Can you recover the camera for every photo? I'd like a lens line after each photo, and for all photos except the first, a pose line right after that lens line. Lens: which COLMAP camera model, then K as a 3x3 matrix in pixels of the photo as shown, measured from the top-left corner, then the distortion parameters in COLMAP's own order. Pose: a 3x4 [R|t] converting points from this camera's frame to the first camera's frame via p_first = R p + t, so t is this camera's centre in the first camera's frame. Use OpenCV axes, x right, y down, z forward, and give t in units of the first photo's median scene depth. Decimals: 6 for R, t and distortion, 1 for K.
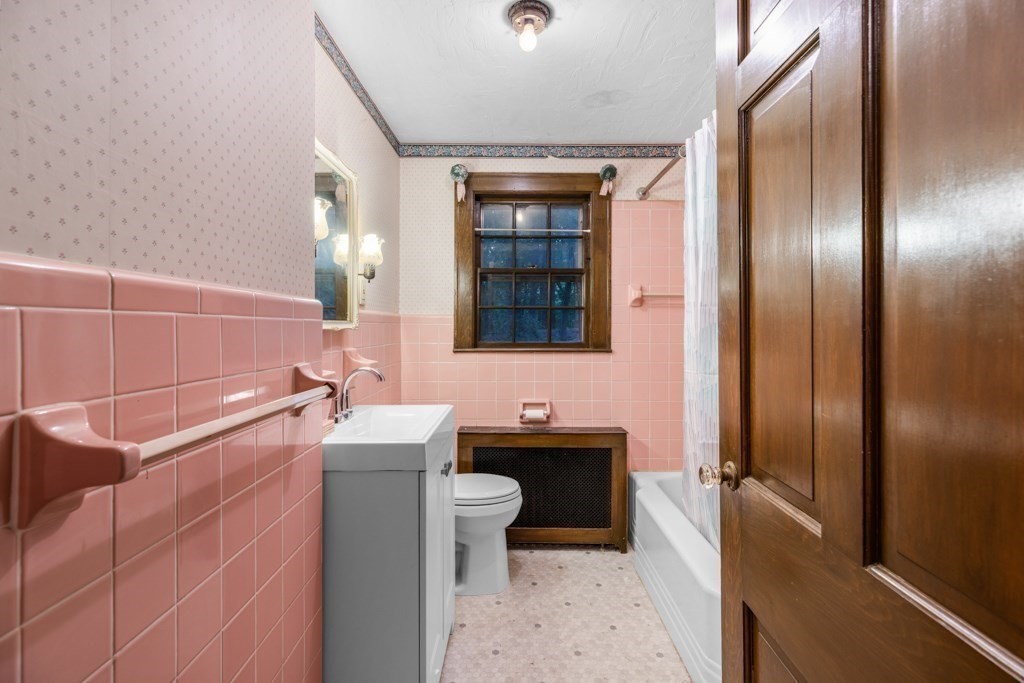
lens RADIAL K [[461.6, 0, 515.7], [0, 461.6, 338.2], [0, 0, 1]] dist [-0.000321, -0.000049]
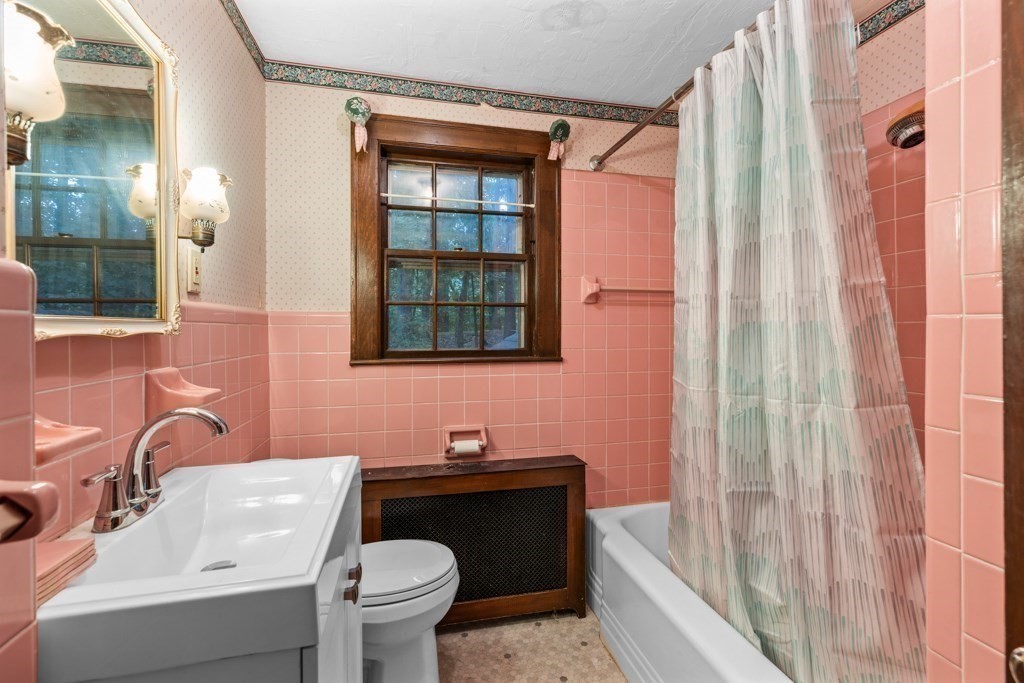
lens RADIAL K [[461.6, 0, 515.7], [0, 461.6, 338.2], [0, 0, 1]] dist [-0.000321, -0.000049]
pose [[0.972099, -0.006838, 0.234470, -0.054677], [0.008020, 0.999959, -0.004089, -0.006338], [-0.234432, 0.005856, 0.972115, 0.255788]]
